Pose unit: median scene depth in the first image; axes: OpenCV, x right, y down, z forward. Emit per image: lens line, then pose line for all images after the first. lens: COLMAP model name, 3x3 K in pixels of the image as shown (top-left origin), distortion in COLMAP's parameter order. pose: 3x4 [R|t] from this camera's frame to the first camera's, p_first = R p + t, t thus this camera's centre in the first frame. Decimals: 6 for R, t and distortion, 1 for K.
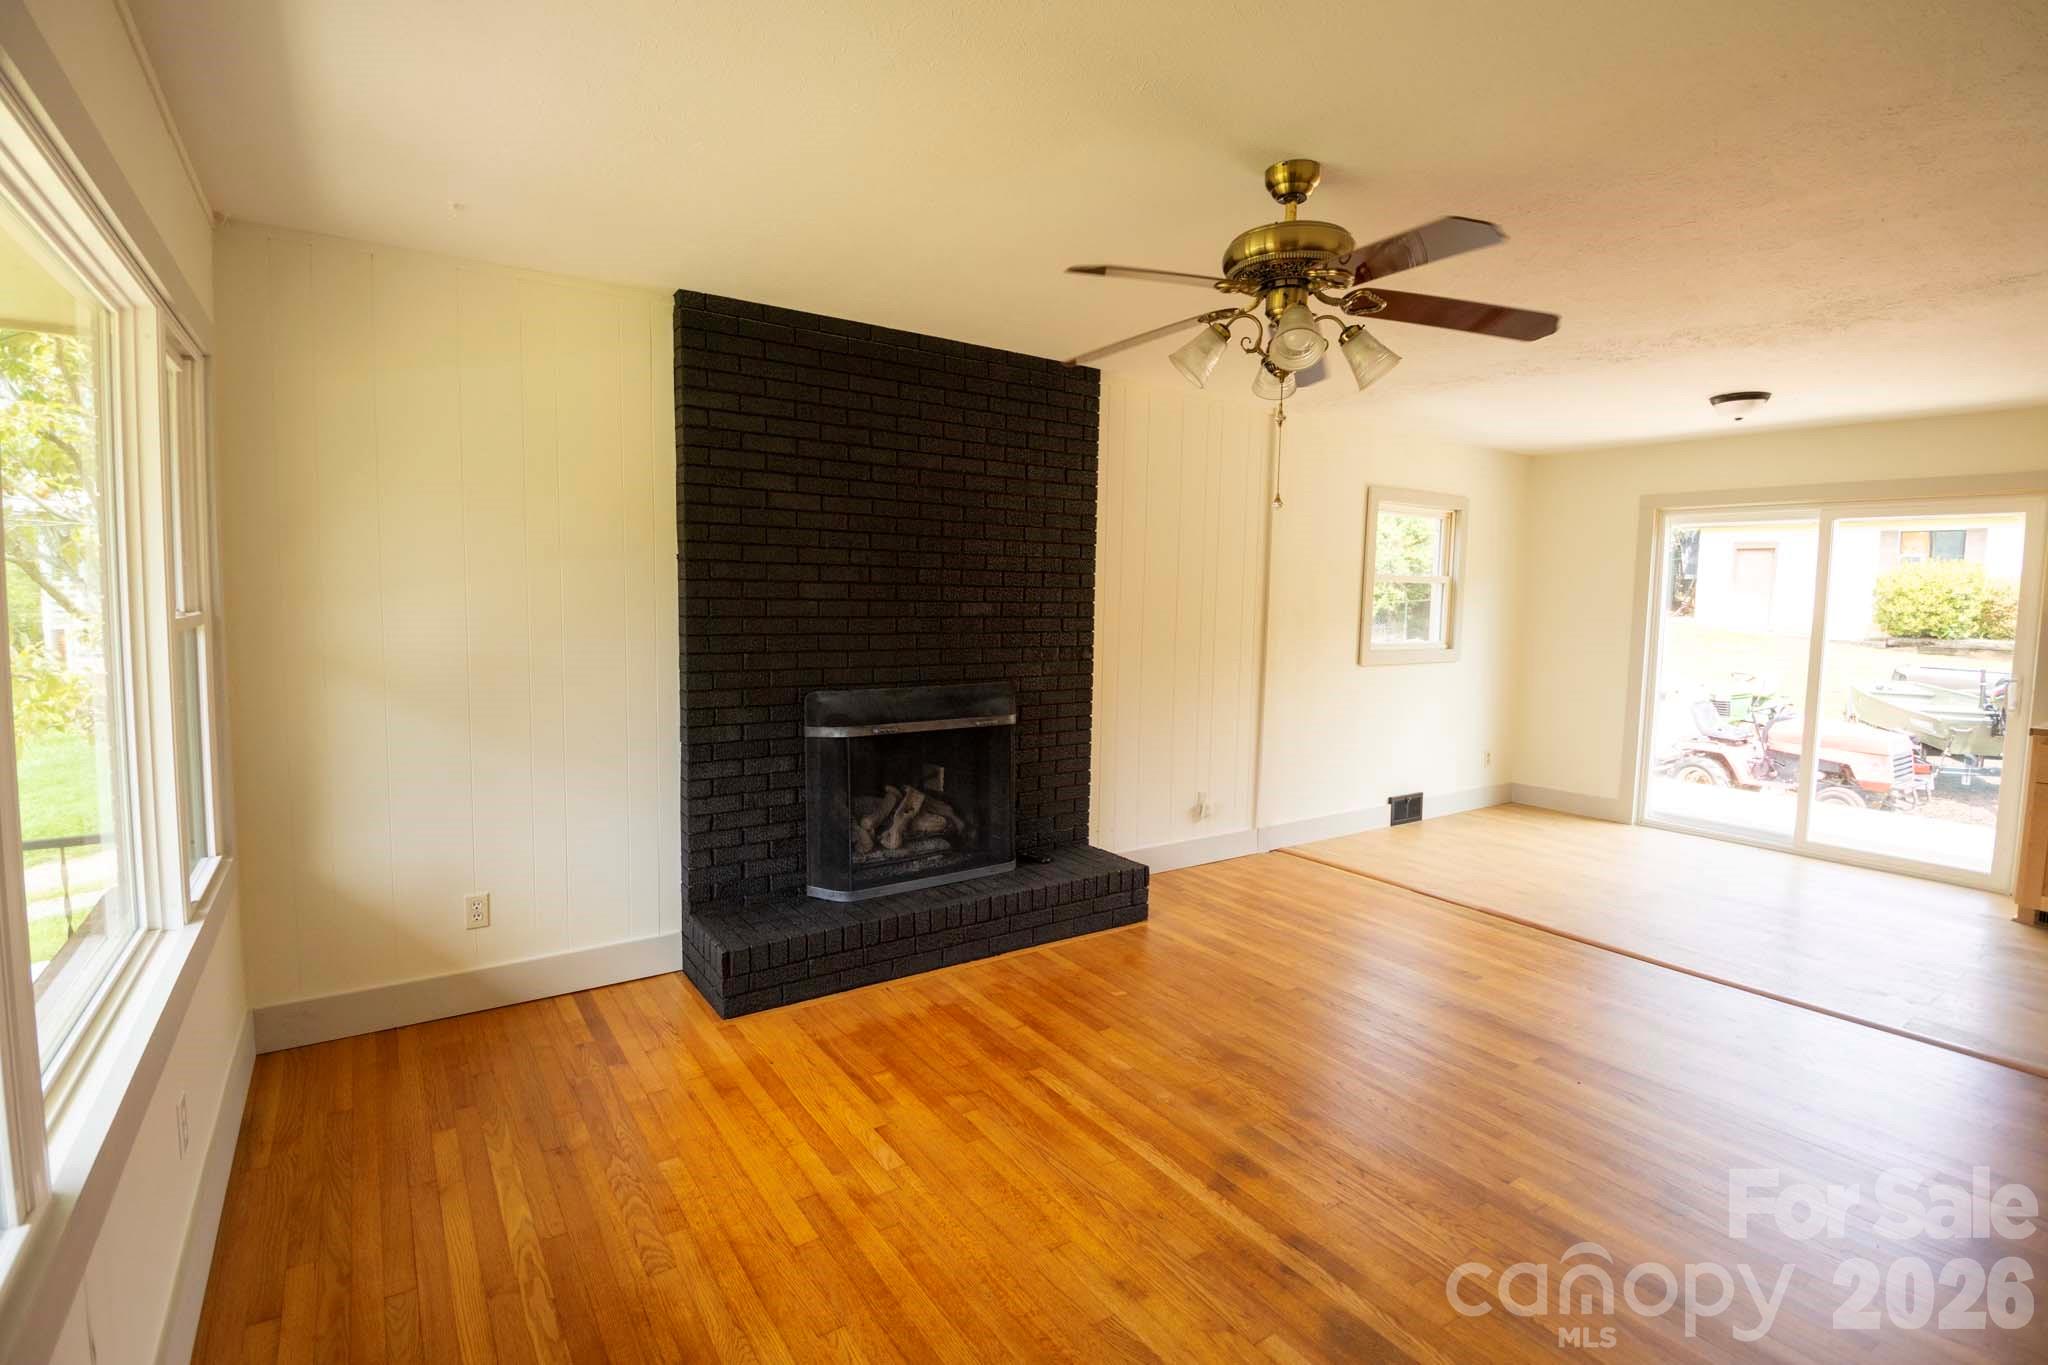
lens RADIAL K [[952.2, 0, 1015.8], [0, 952.2, 671.3], [0, 0, 1]] dist [0.011294, -0.029469]
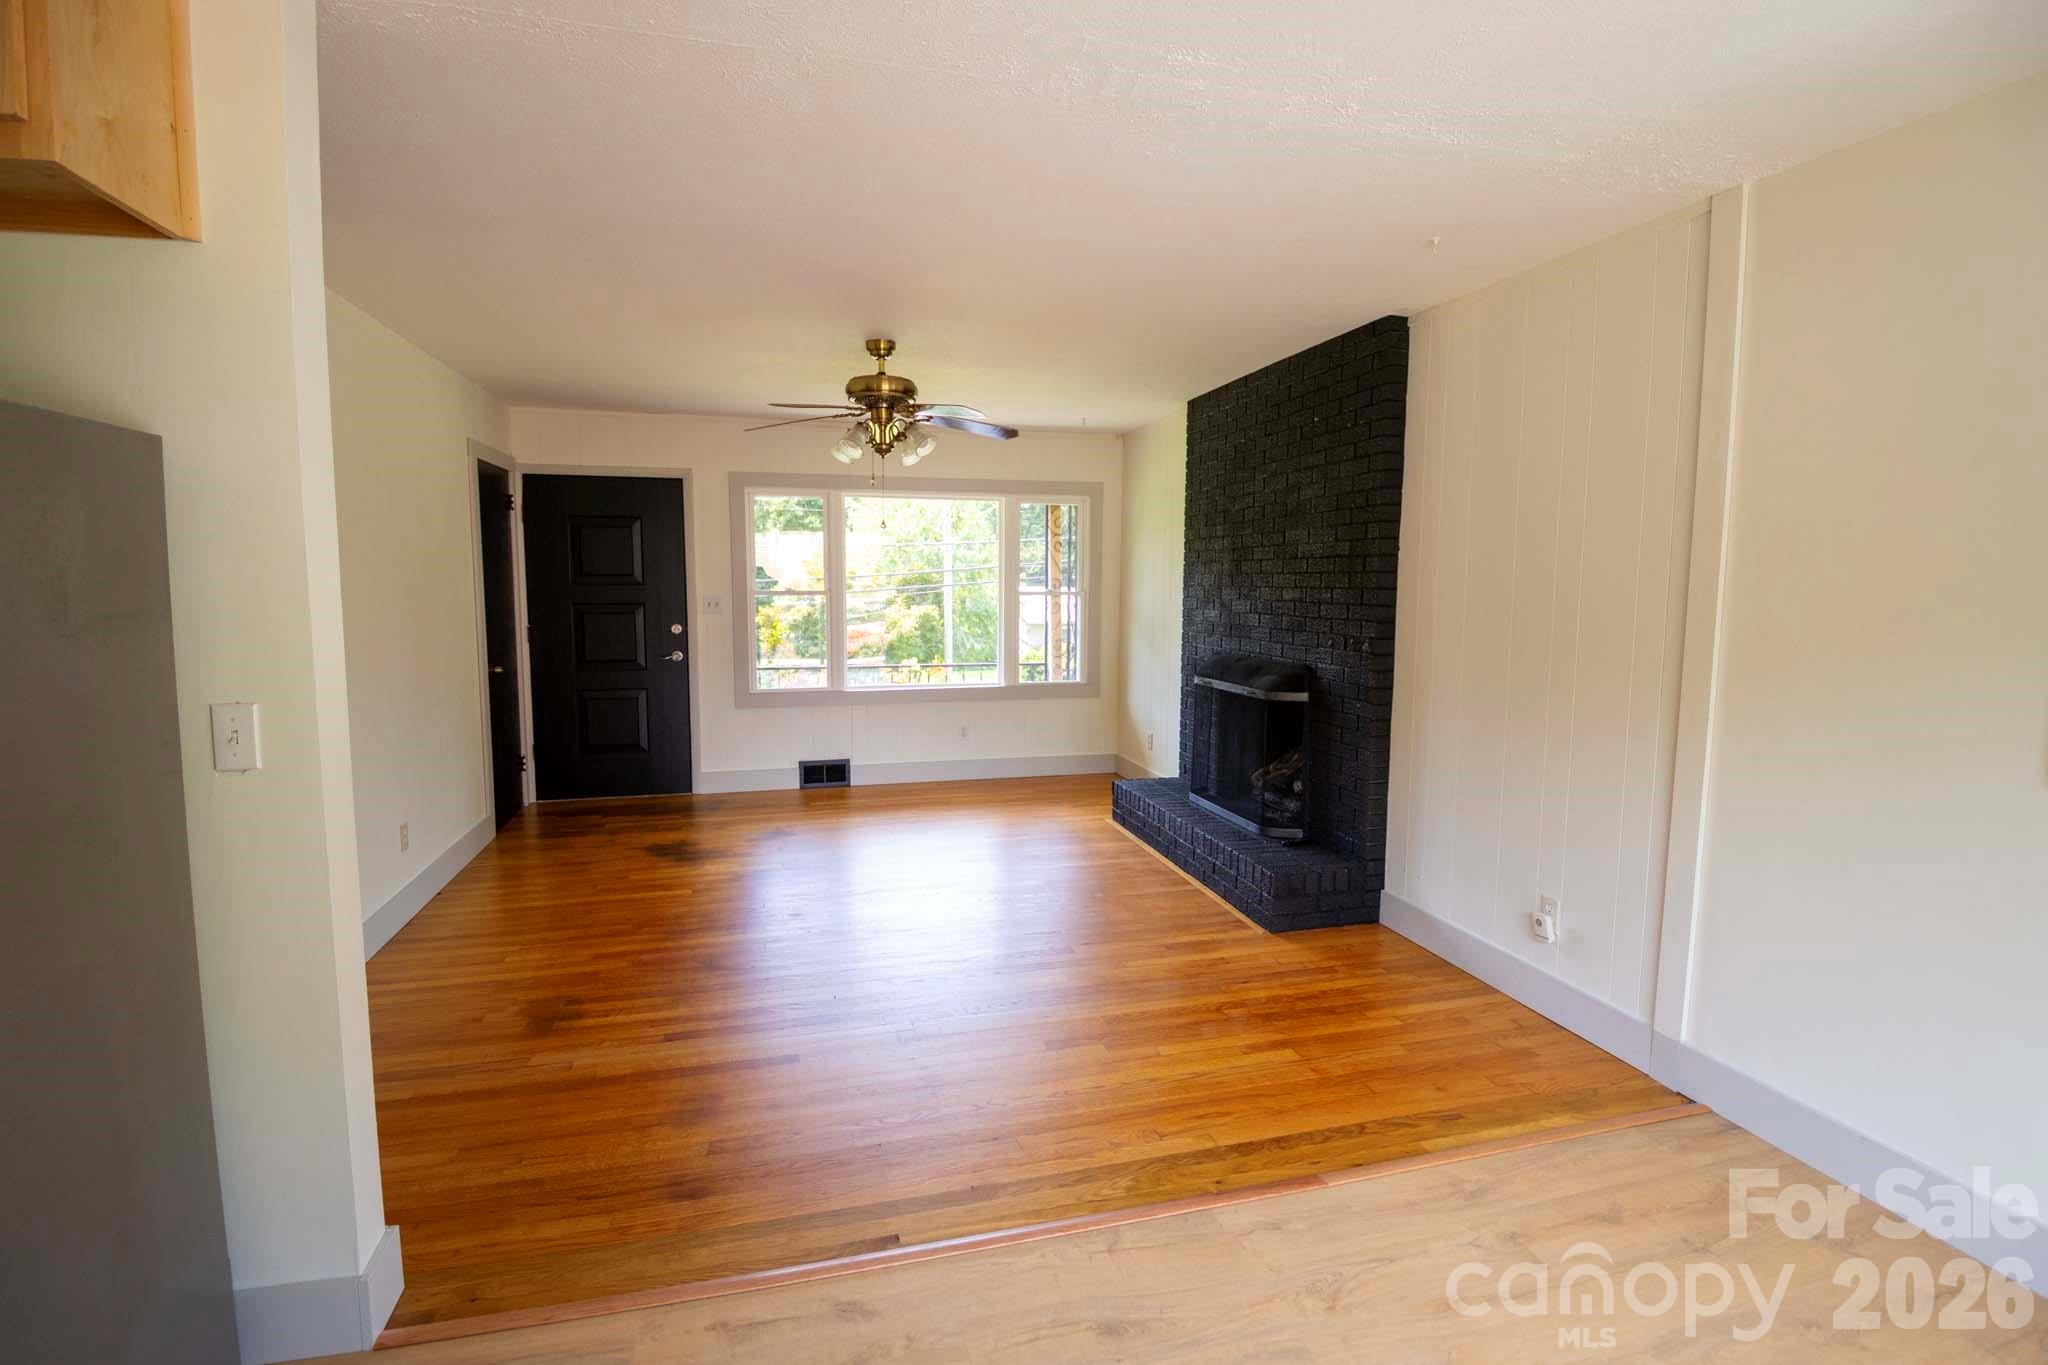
lens RADIAL K [[952.2, 0, 1015.8], [0, 952.2, 671.3], [0, 0, 1]] dist [0.011294, -0.029469]
pose [[-0.341437, 0.068860, -0.937379, 1.008127], [-0.092746, 0.989977, 0.106506, -0.059669], [0.935318, 0.123303, -0.331628, 0.985695]]
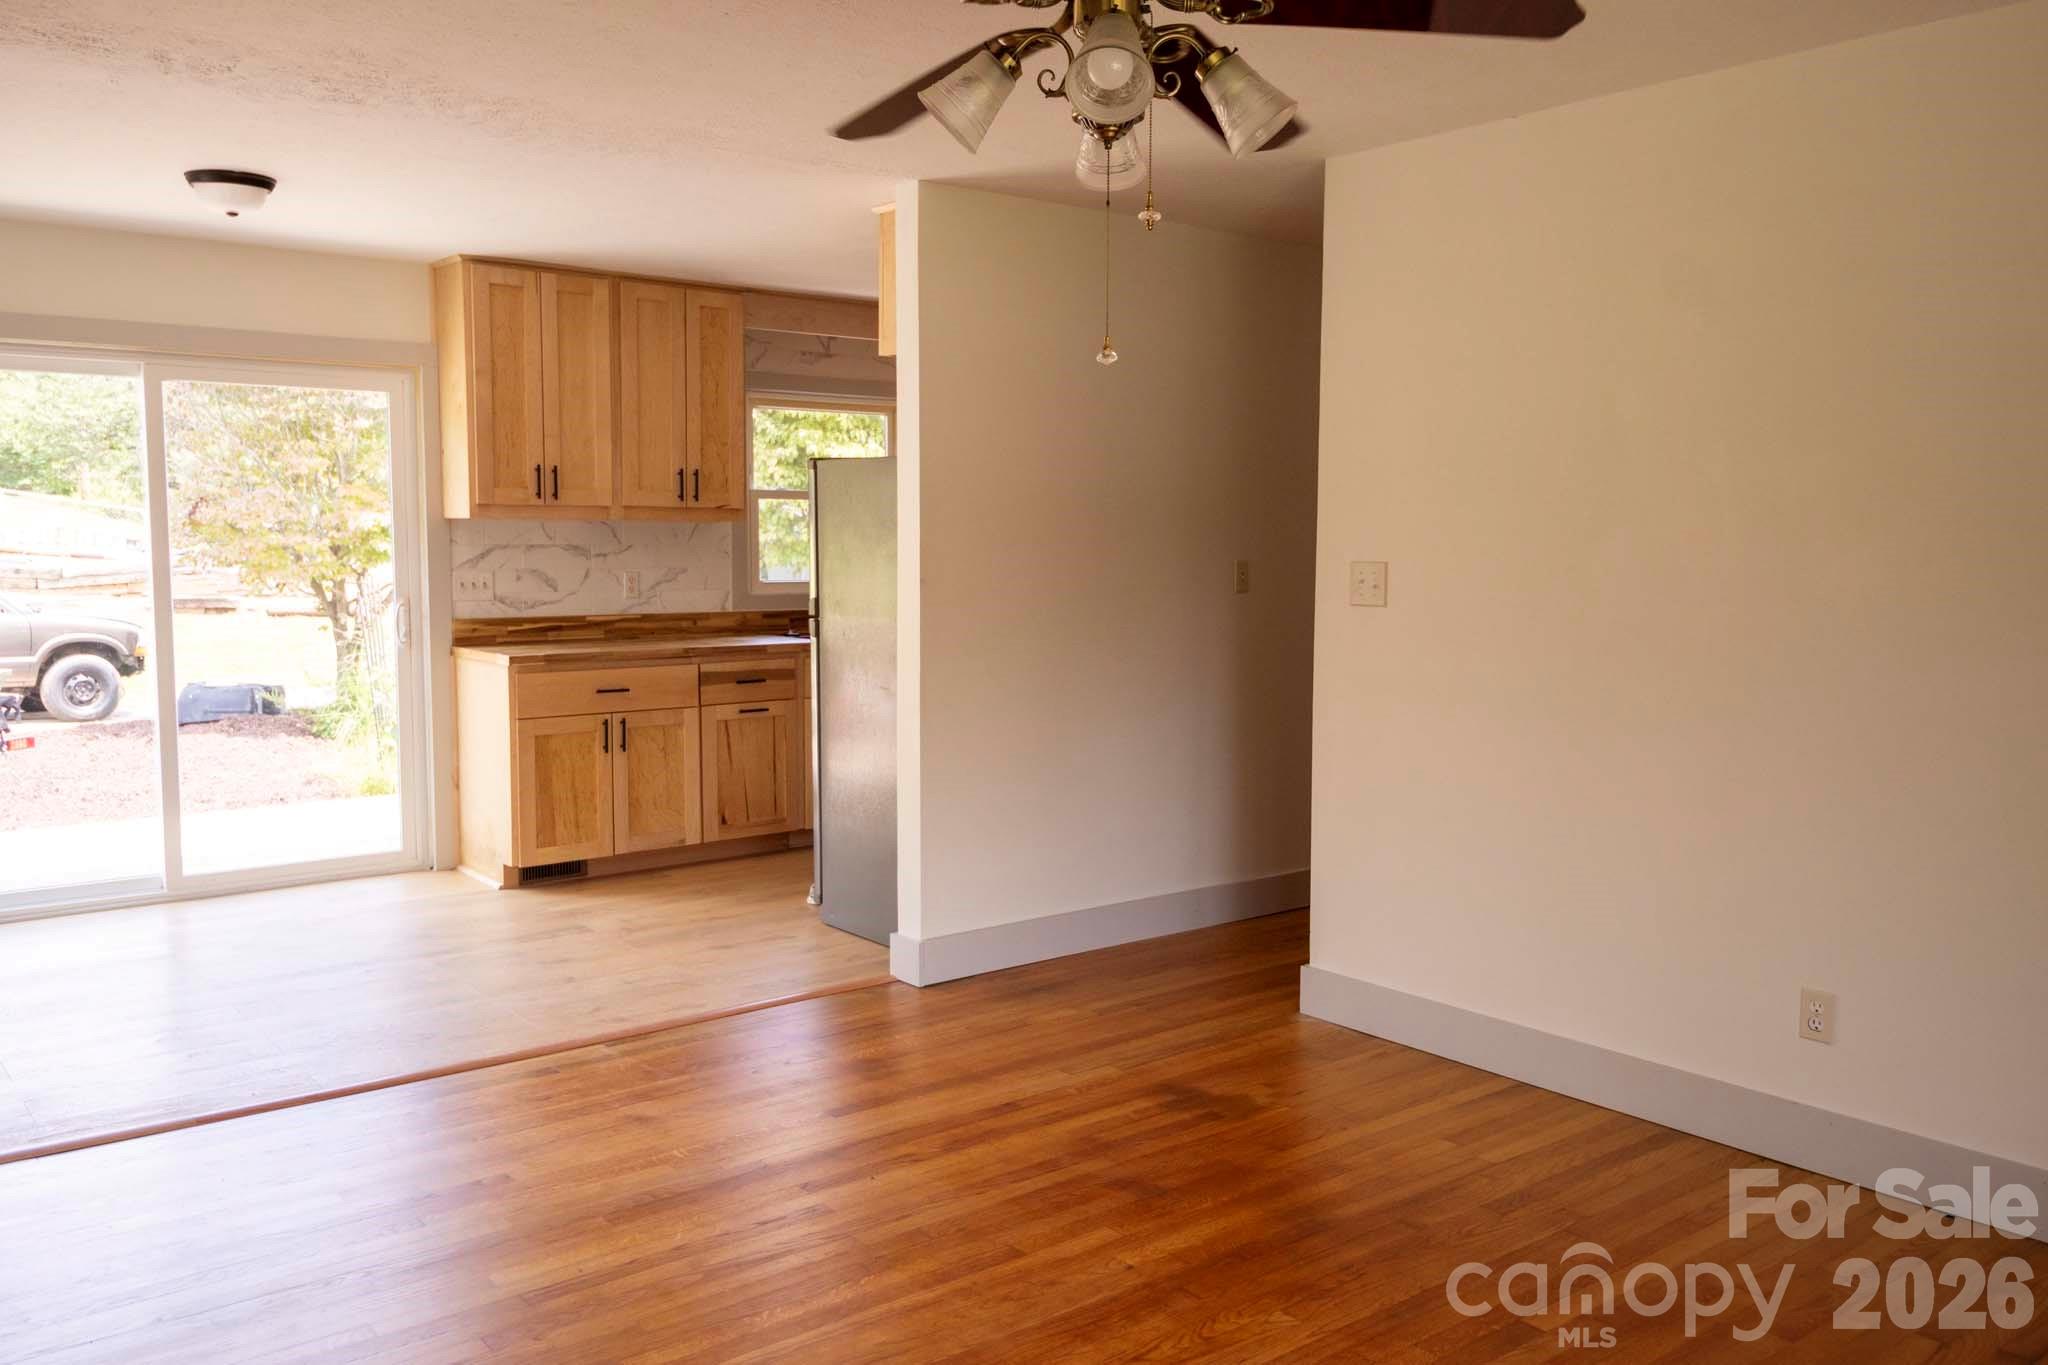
lens RADIAL K [[1664.4, 0, 1024.0], [0, 1664.4, 682.5], [0, 0, 1]] dist [0.068831, 0.000094]
pose [[-0.074063, -0.118737, 0.990160, -0.421481], [0.077696, 0.989182, 0.124431, -0.063816], [-0.994222, 0.086147, -0.064036, 0.602997]]
